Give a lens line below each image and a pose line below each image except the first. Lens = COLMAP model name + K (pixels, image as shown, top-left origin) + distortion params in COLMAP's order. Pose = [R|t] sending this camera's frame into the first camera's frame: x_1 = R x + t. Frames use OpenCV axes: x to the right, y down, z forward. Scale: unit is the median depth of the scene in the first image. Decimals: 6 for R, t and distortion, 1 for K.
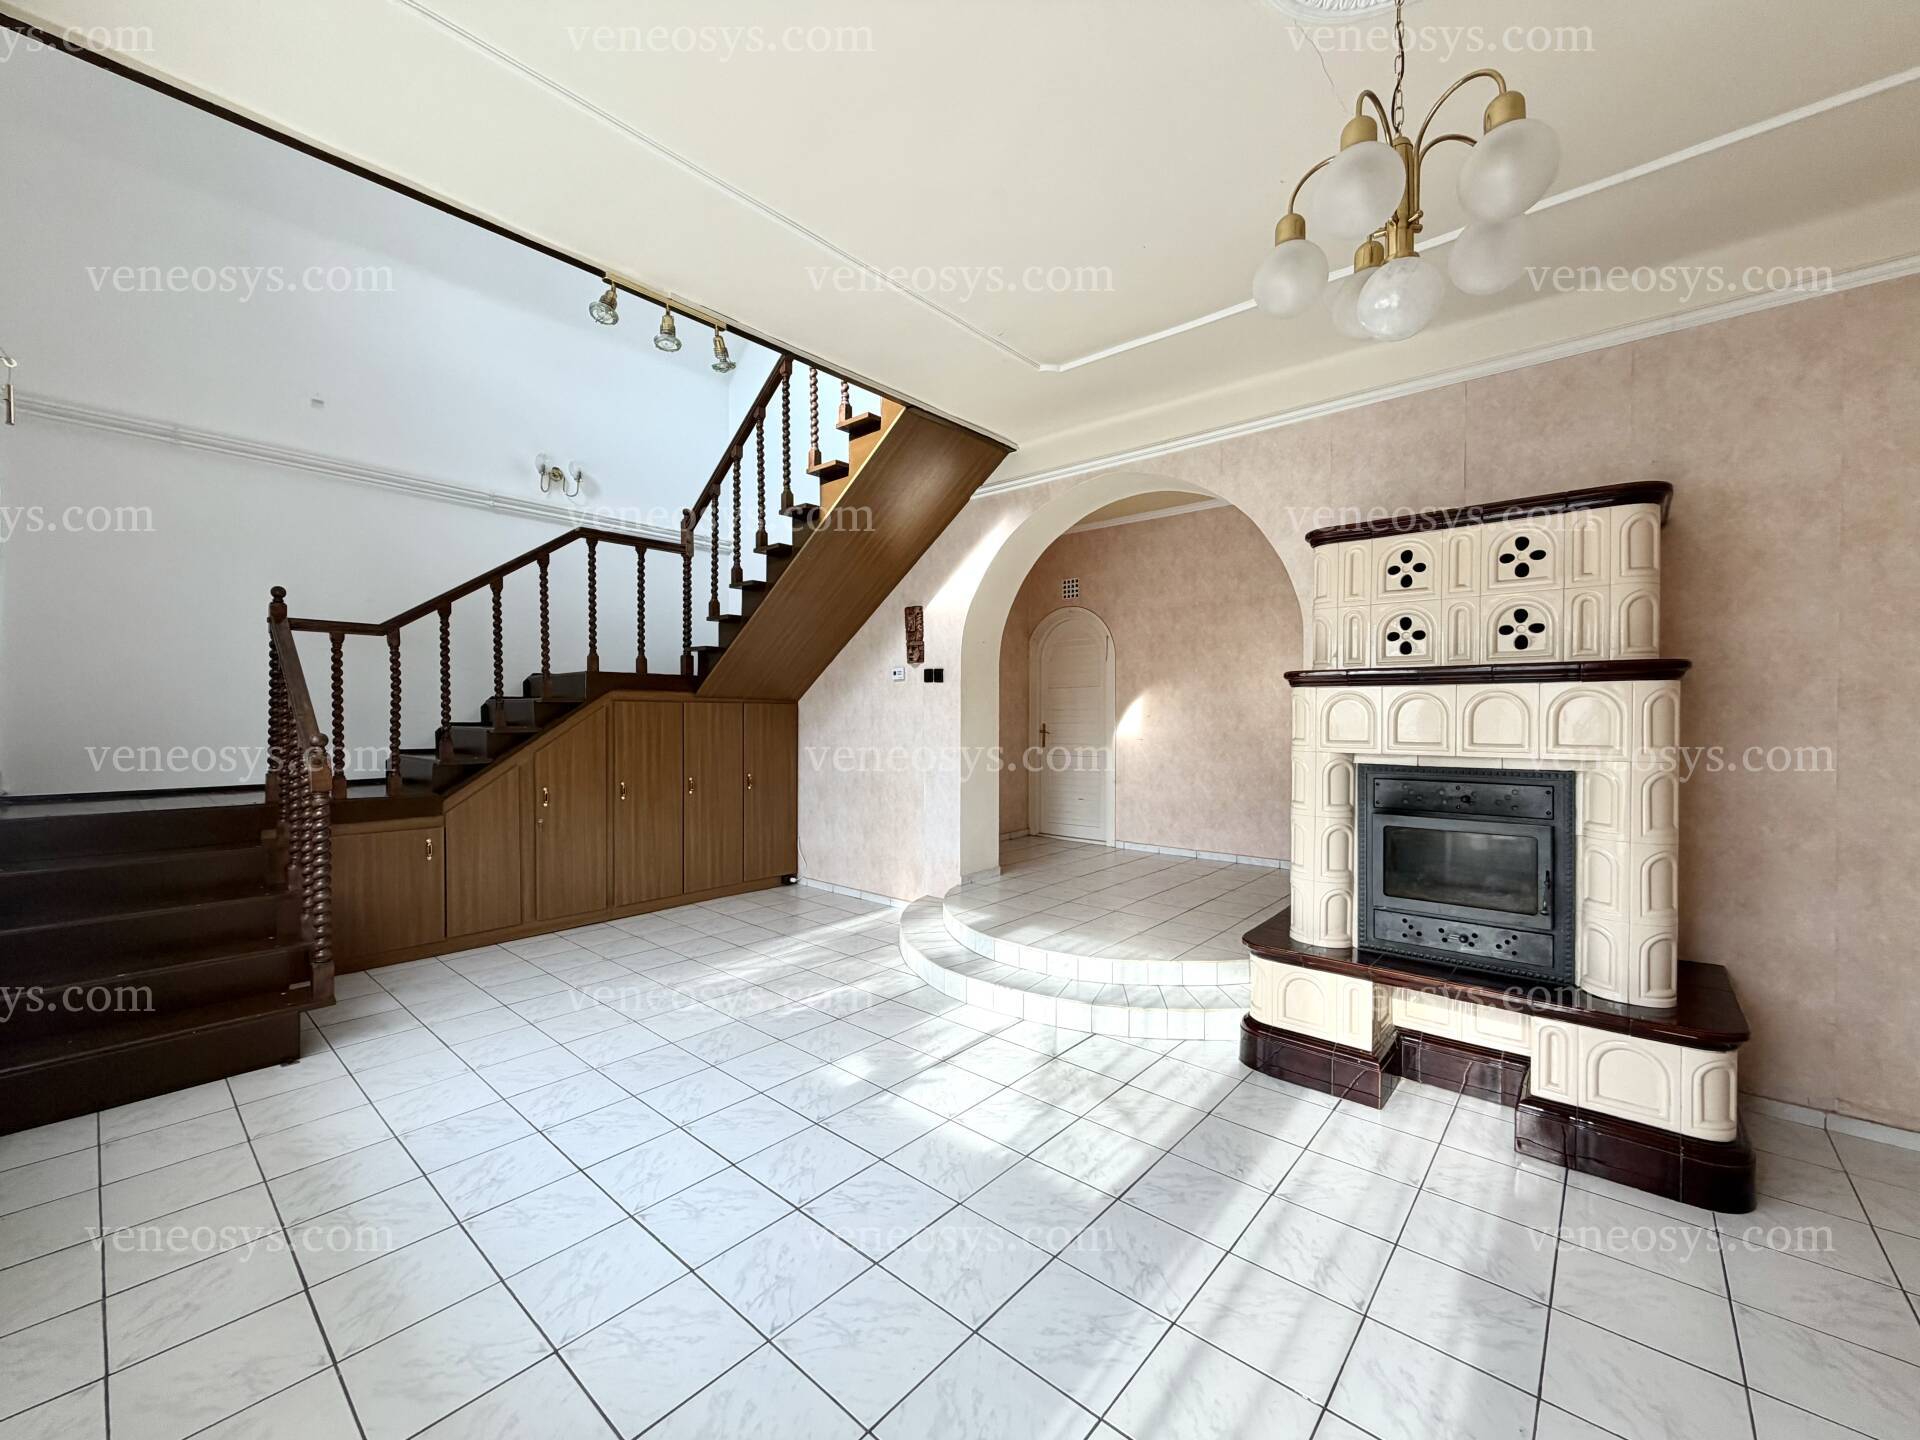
lens RADIAL K [[762.5, 0, 951.3], [0, 762.5, 719.0], [0, 0, 1]] dist [-0.001057, -0.000123]
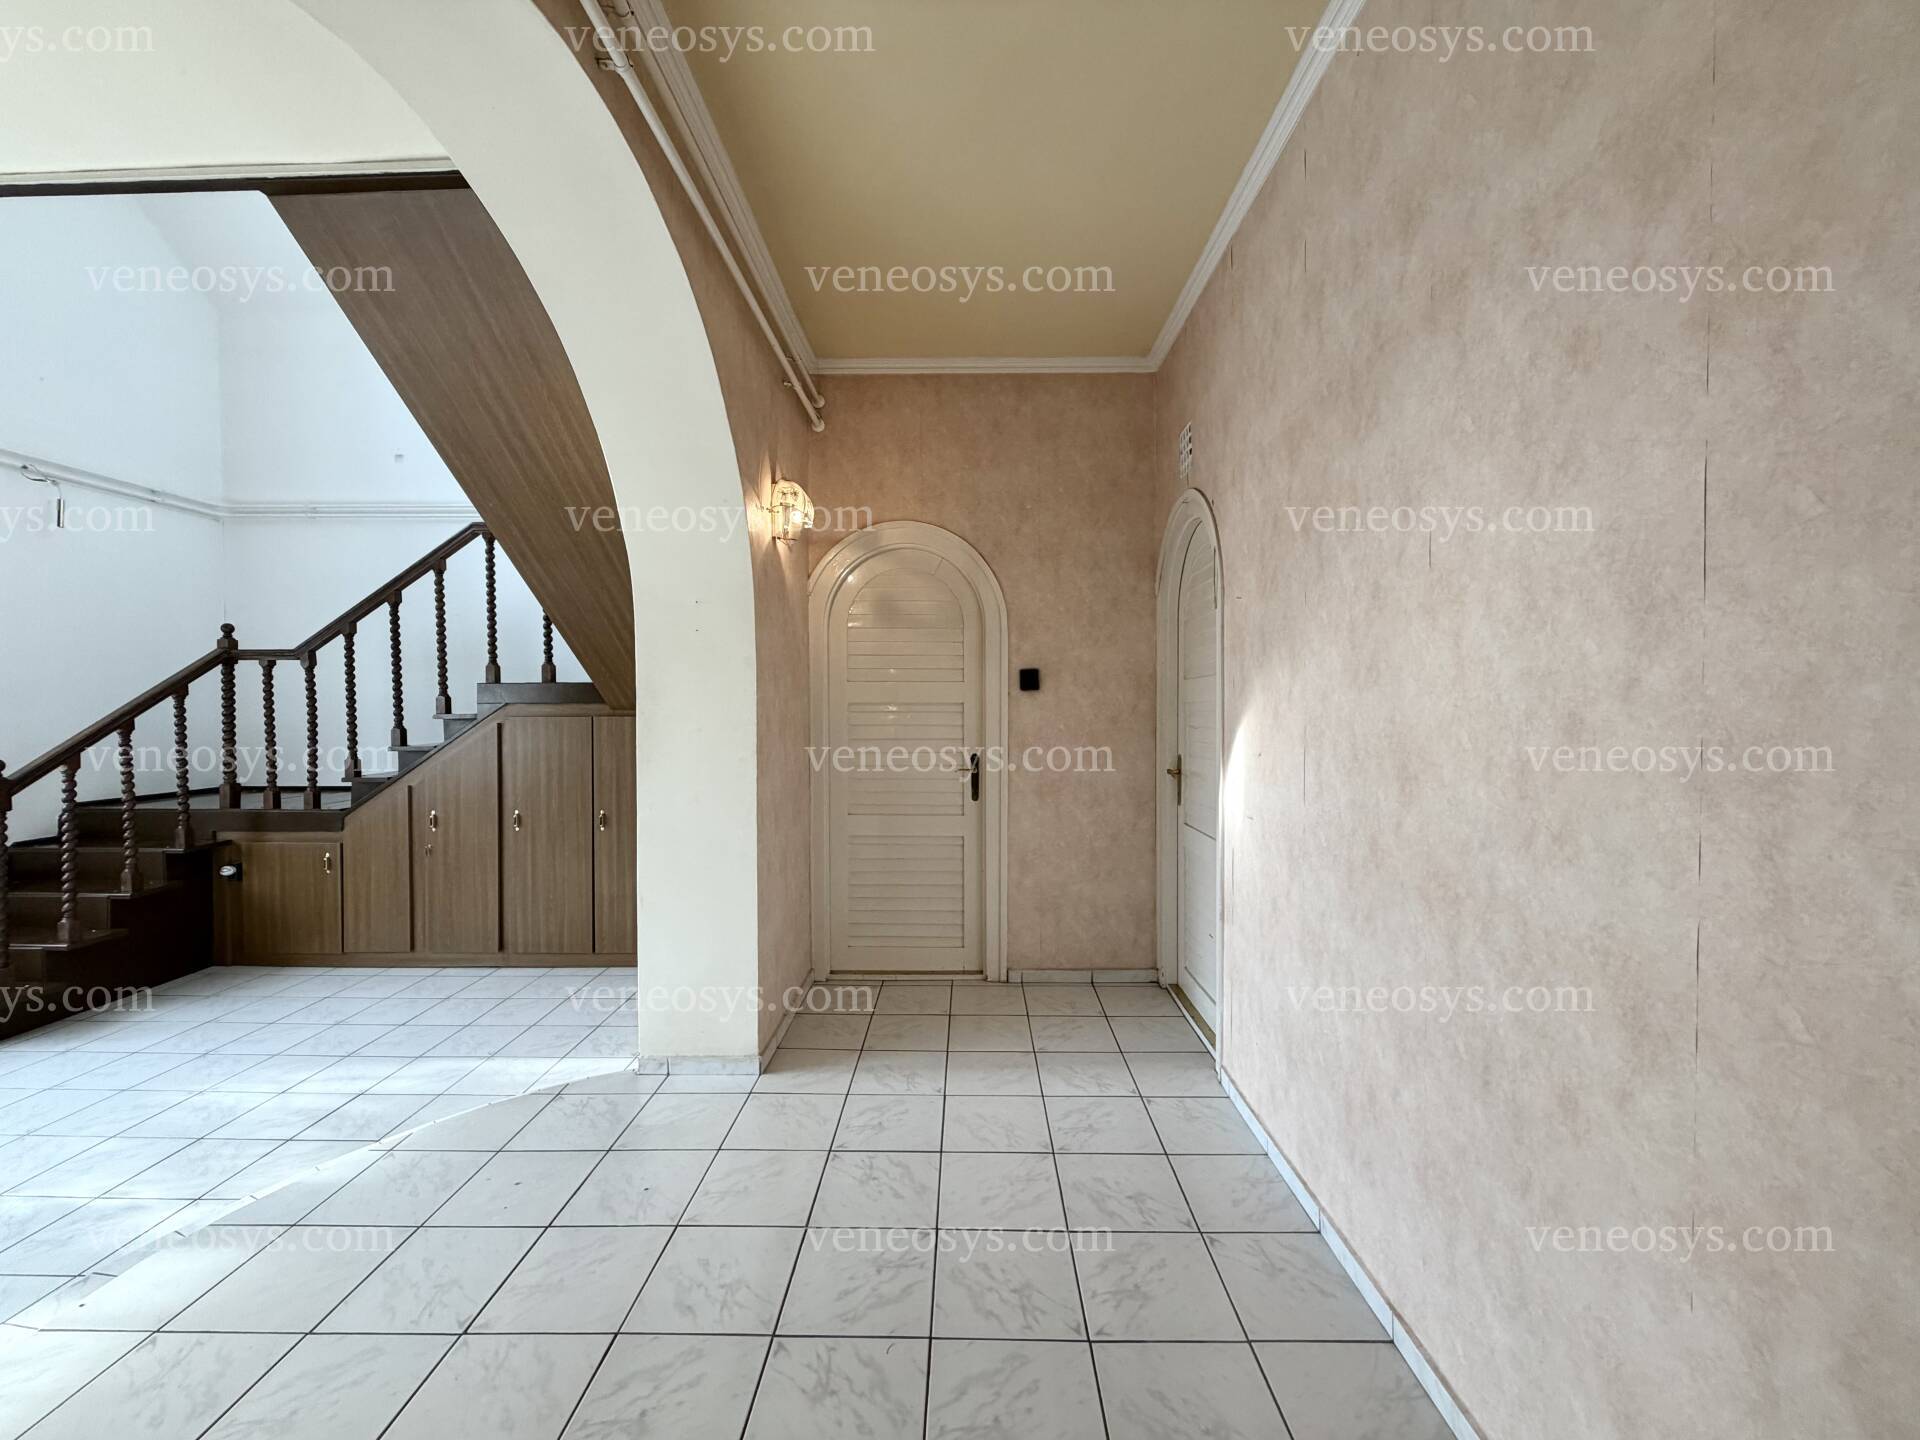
lens RADIAL K [[762.5, 0, 951.3], [0, 762.5, 719.0], [0, 0, 1]] dist [-0.001057, -0.000123]
pose [[0.642601, 0.010036, -0.766135, 0.626982], [0.001631, 0.999894, 0.014466, -0.037196], [0.766199, -0.010545, 0.642517, 0.948873]]
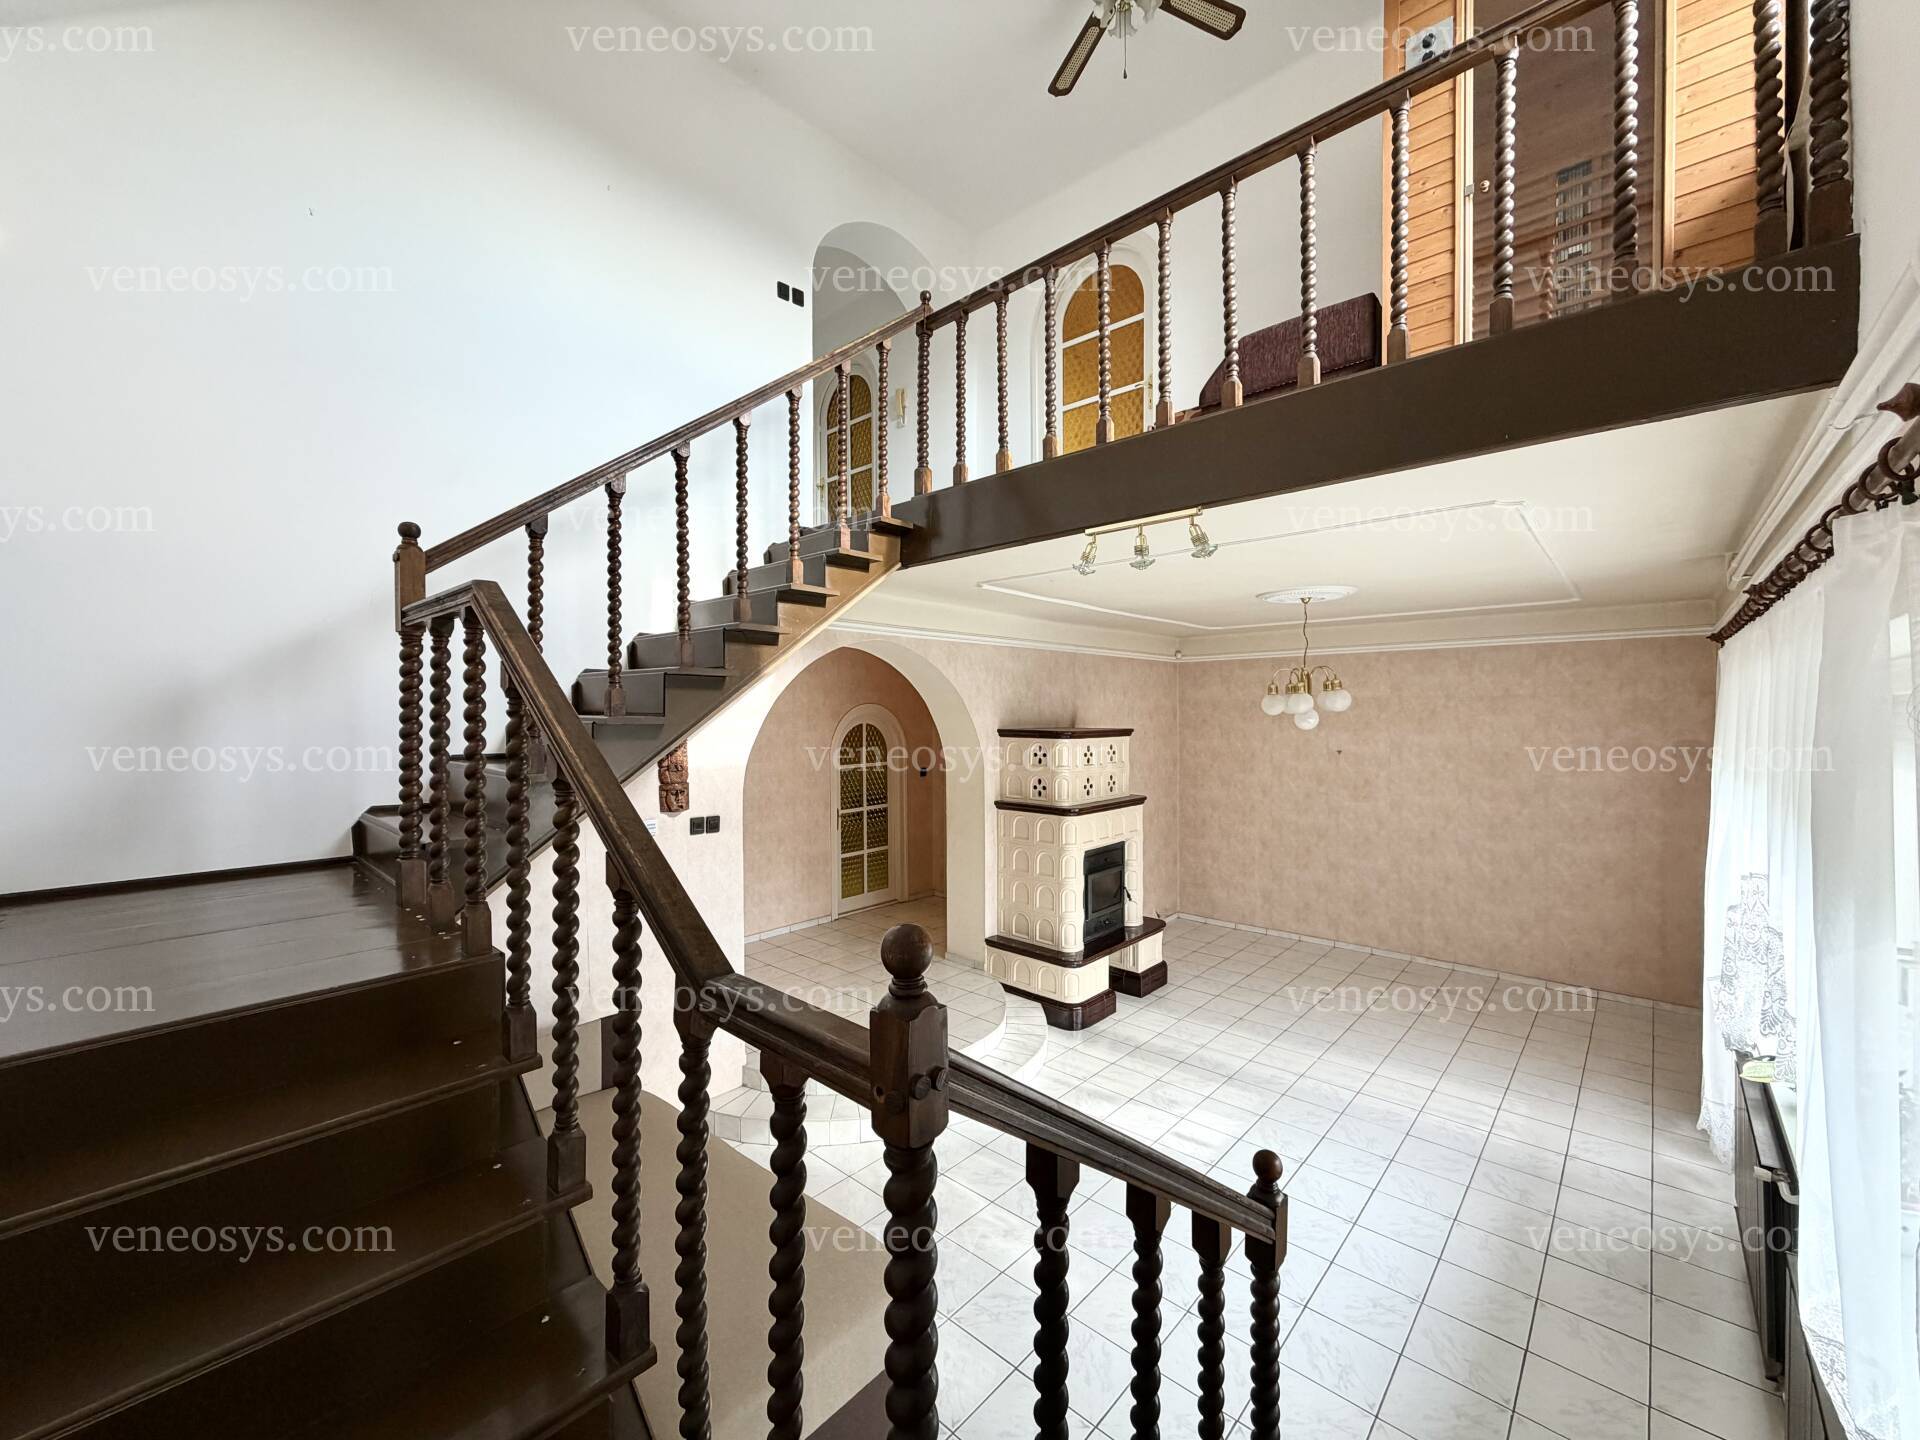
lens RADIAL K [[770.1, 0, 960.0], [0, 770.1, 720.0], [0, 0, 1]] dist [0.002894, 0.000002]
pose [[0.018618, -0.012593, 0.999747, -0.966701], [0.006370, 0.999902, 0.012476, -0.205756], [-0.999806, 0.006136, 0.018696, 0.841573]]
